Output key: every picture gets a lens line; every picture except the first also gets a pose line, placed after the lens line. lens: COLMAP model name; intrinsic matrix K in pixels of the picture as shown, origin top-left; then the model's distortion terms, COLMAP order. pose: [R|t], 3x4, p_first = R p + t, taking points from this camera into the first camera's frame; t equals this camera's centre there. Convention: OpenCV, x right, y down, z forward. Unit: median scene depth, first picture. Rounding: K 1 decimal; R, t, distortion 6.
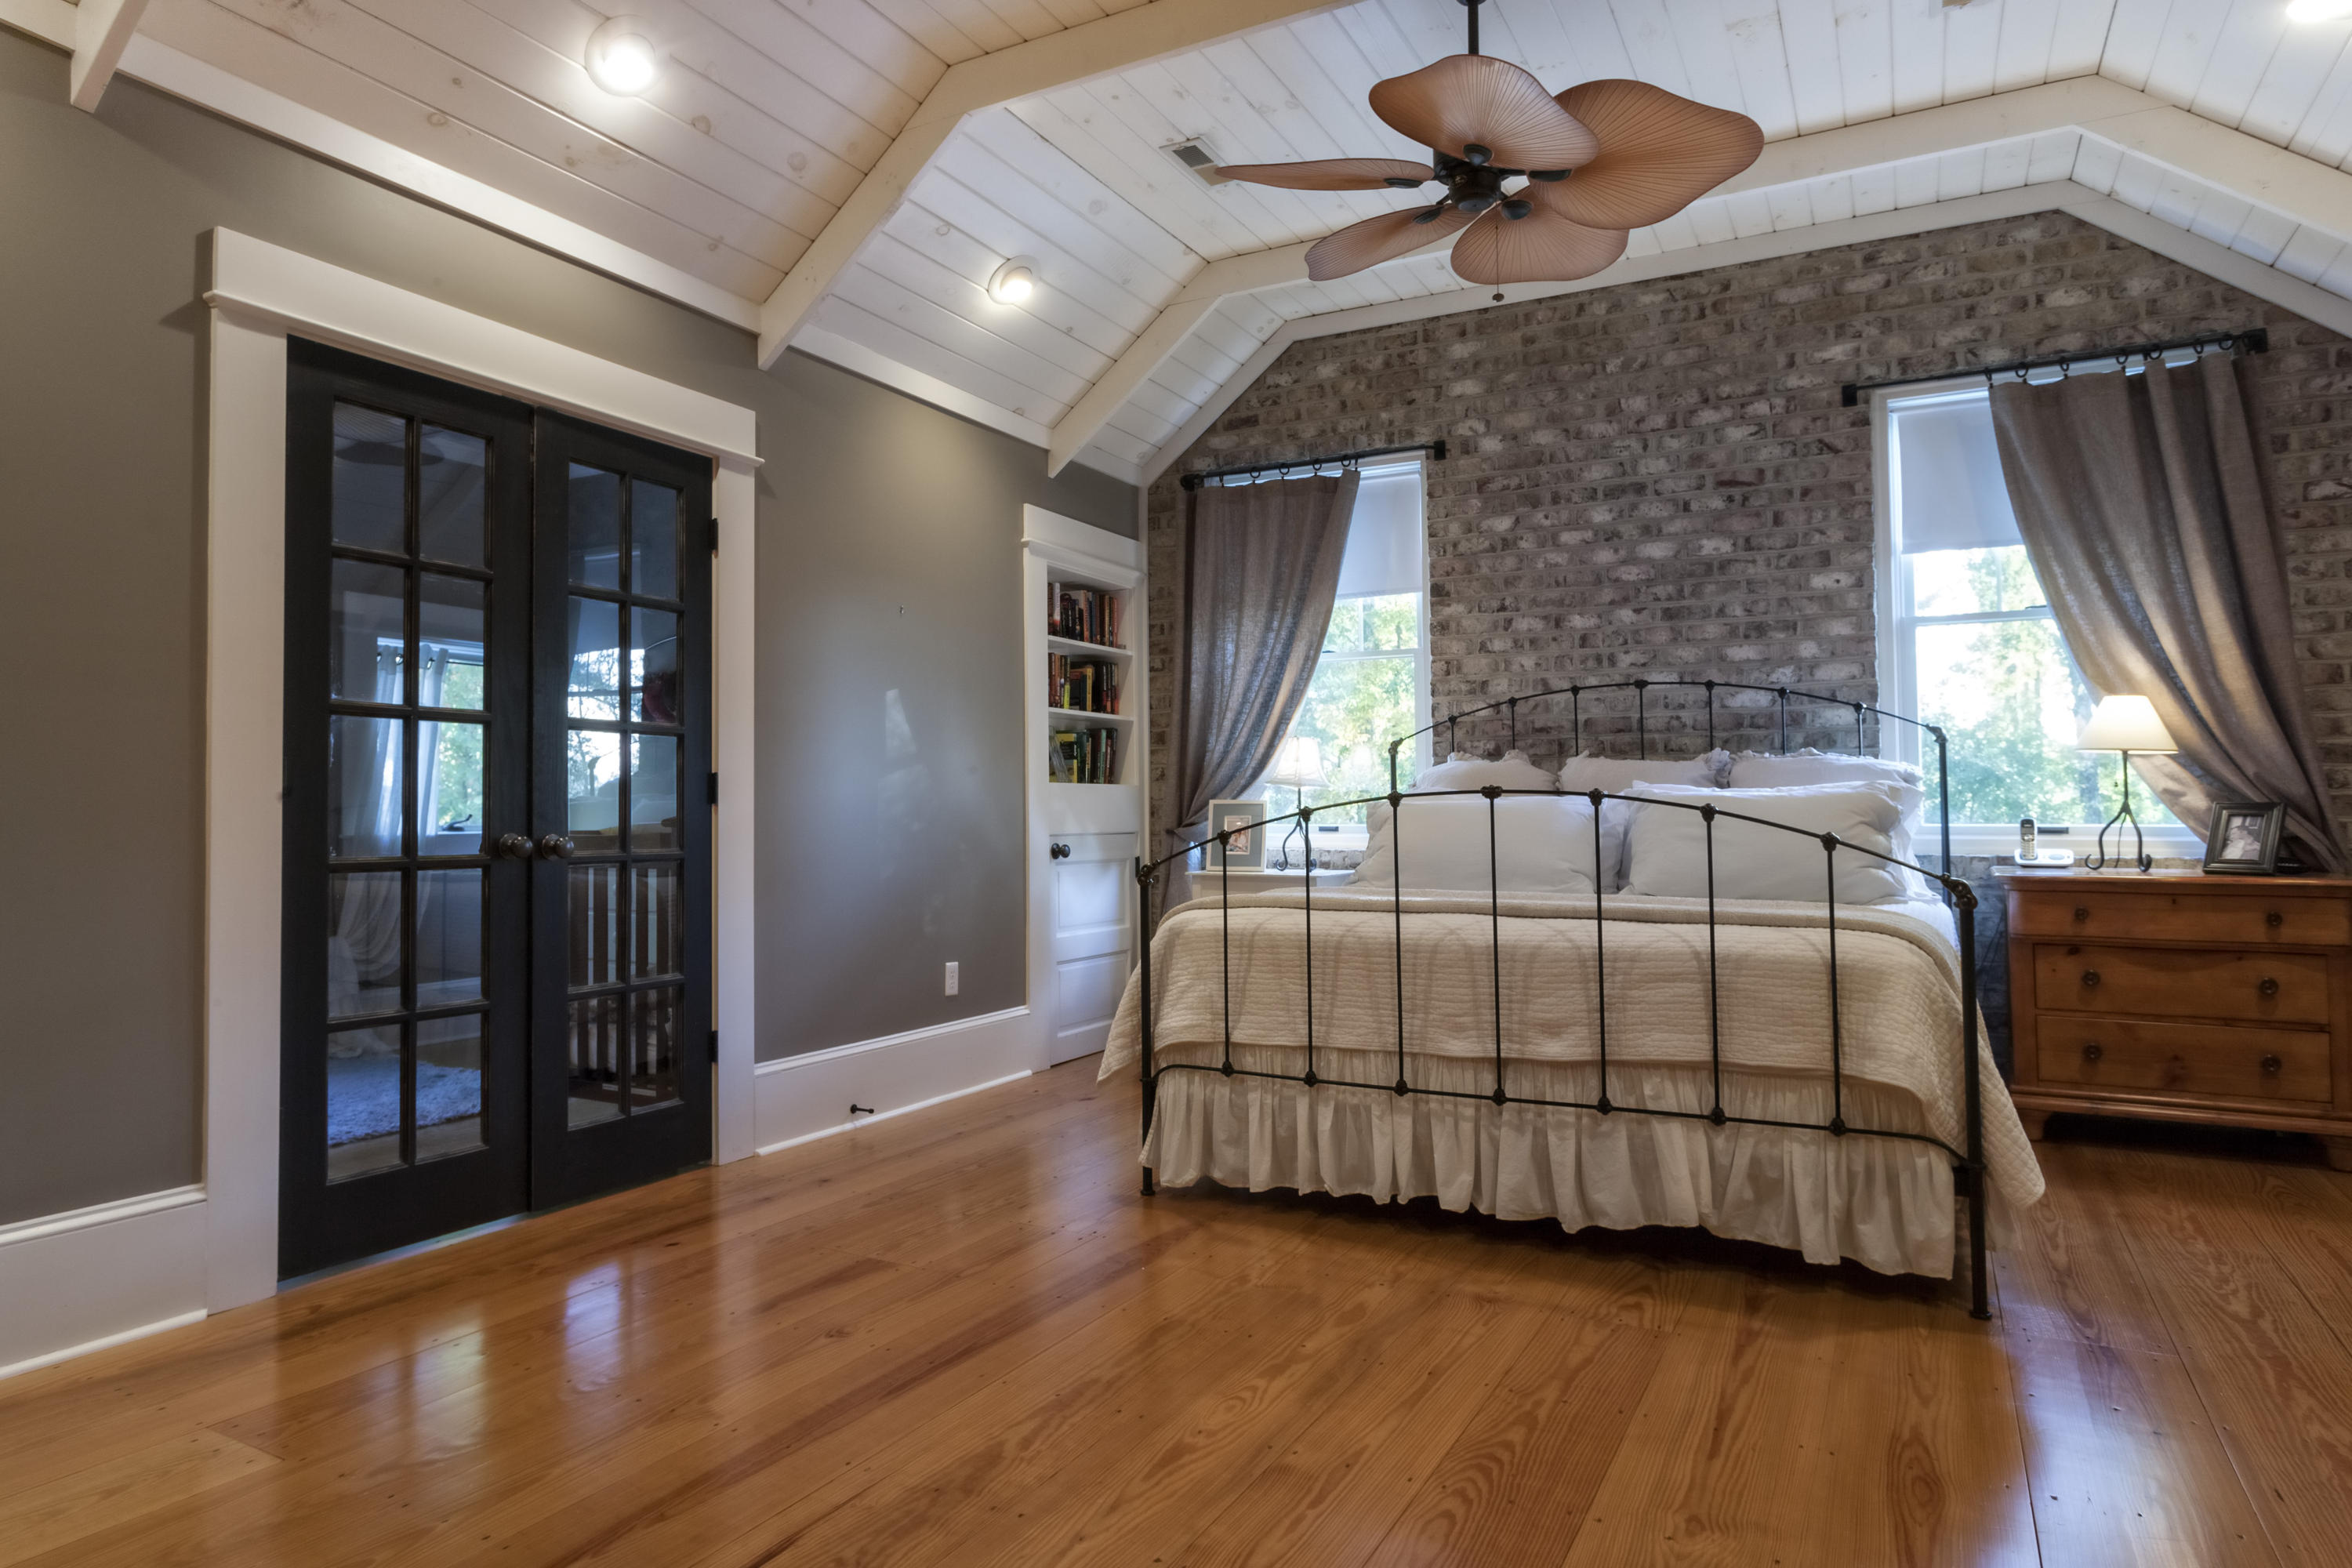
lens RADIAL K [[1378.5, 0, 1176.0], [0, 1378.5, 784.0], [0, 0, 1]] dist [-0.014683, 0.001268]
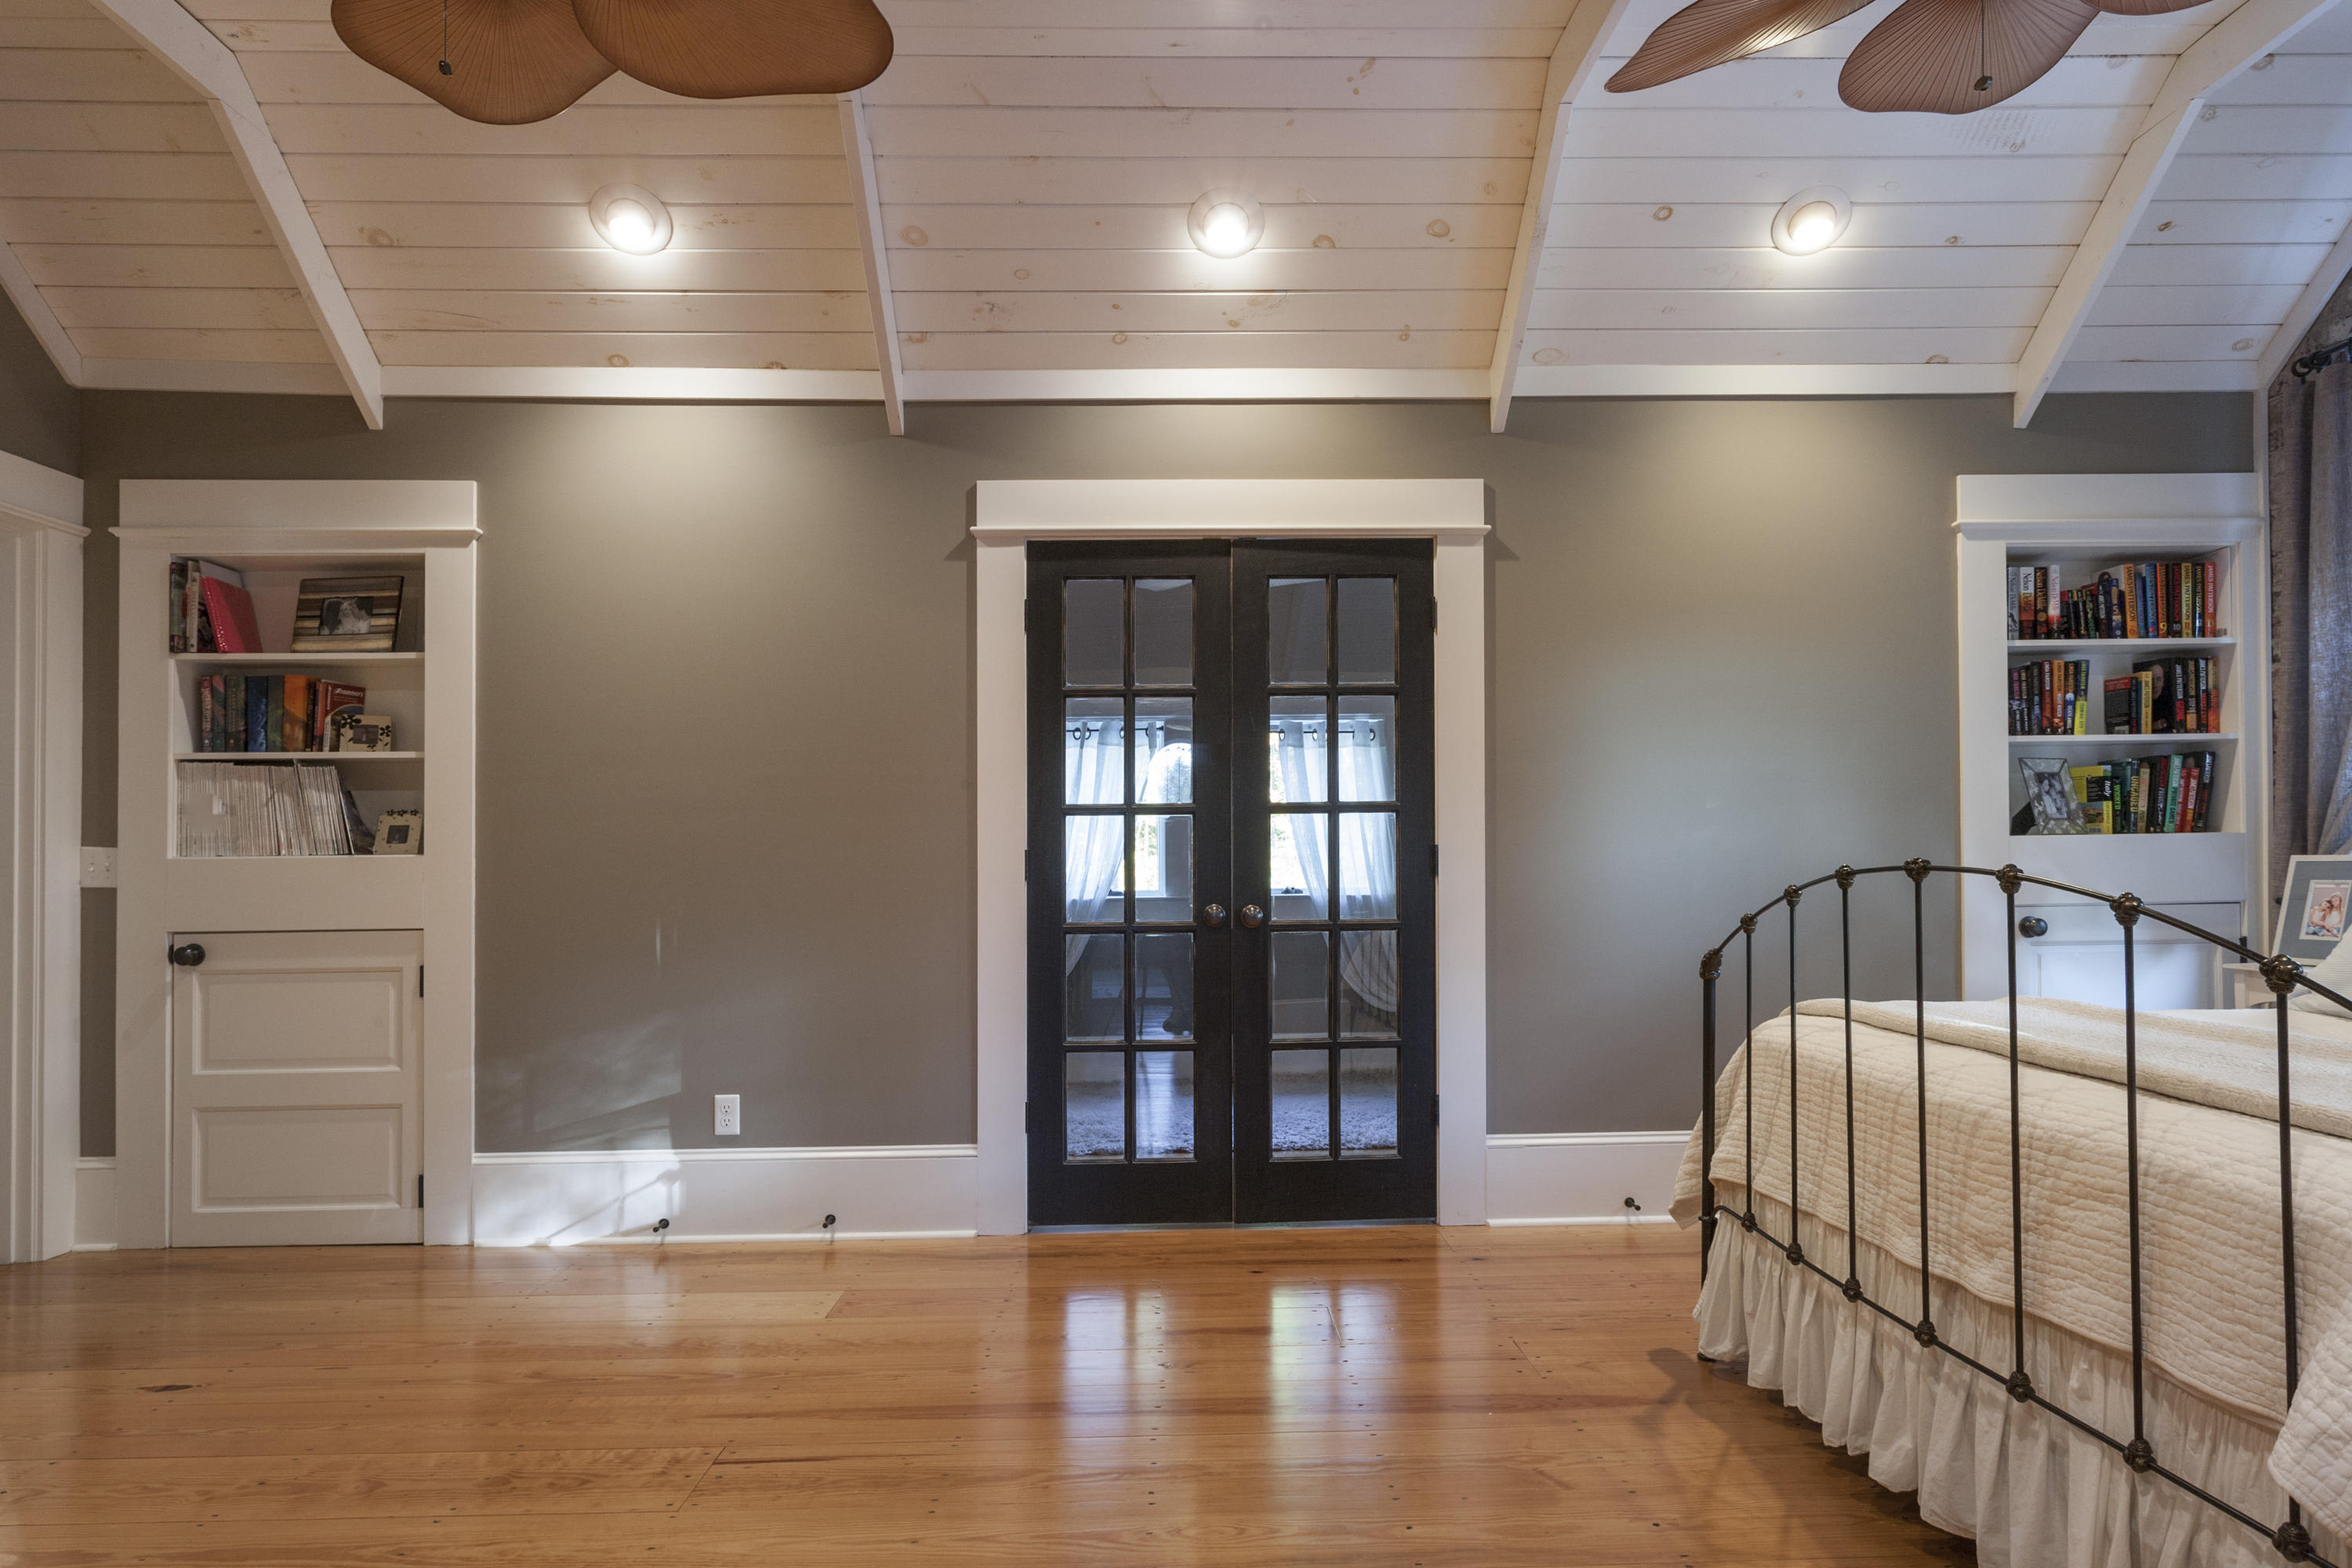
lens RADIAL K [[1470.5, 0, 1174.8], [0, 1470.5, 883.0], [0, 0, 1]] dist [-0.022166, 0.000510]
pose [[0.499778, 0.001712, -0.866152, 0.503877], [0.032564, 0.999254, 0.020764, -0.009438], [0.865541, -0.038583, 0.499350, 0.272528]]
